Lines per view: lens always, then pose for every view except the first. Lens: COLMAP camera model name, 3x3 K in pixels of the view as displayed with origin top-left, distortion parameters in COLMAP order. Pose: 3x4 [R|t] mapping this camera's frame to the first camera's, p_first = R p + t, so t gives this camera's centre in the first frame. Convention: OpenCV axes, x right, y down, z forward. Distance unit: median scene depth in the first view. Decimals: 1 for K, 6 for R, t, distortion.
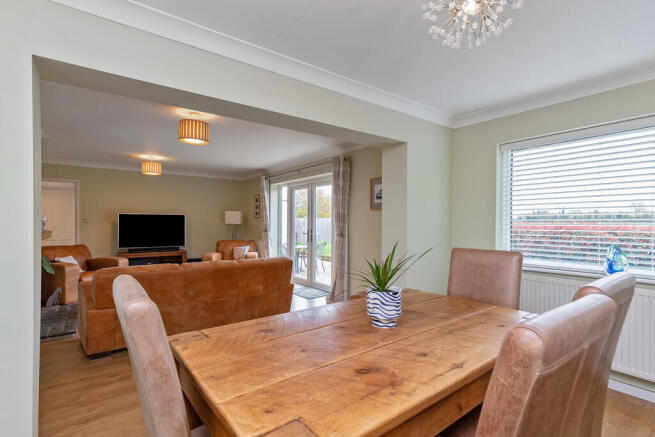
lens RADIAL K [[313.6, 0, 329.8], [0, 313.6, 225.0], [0, 0, 1]] dist [0.002348, 0.000277]
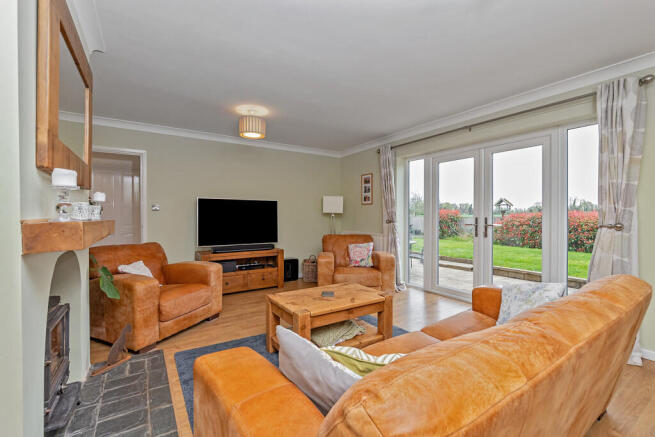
lens RADIAL K [[290.6, 0, 325.8], [0, 290.6, 215.7], [0, 0, 1]] dist [-0.000205, -0.000001]
pose [[0.996948, -0.003150, -0.078002, -0.323603], [0.002679, 0.999978, -0.006148, 0.009265], [0.078020, 0.005920, 0.996934, 0.355536]]
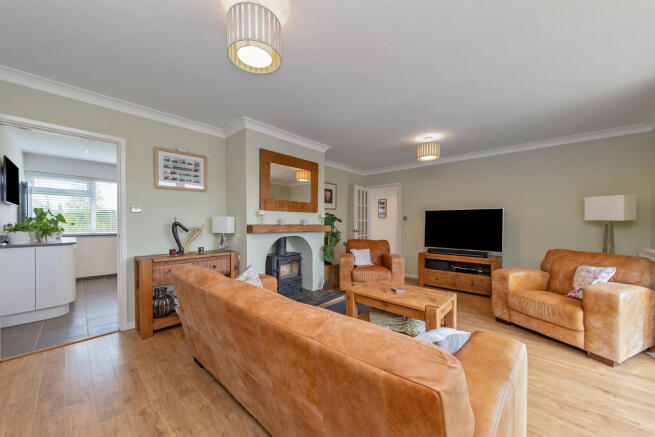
lens RADIAL K [[240.4, 0, 329.8], [0, 240.4, 222.3], [0, 0, 1]] dist [-0.001227, -0.000058]
pose [[0.194764, -0.008813, -0.980811, -0.007864], [-0.012547, 0.999855, -0.011475, 0.012155], [0.980770, 0.014541, 0.194625, 0.562230]]
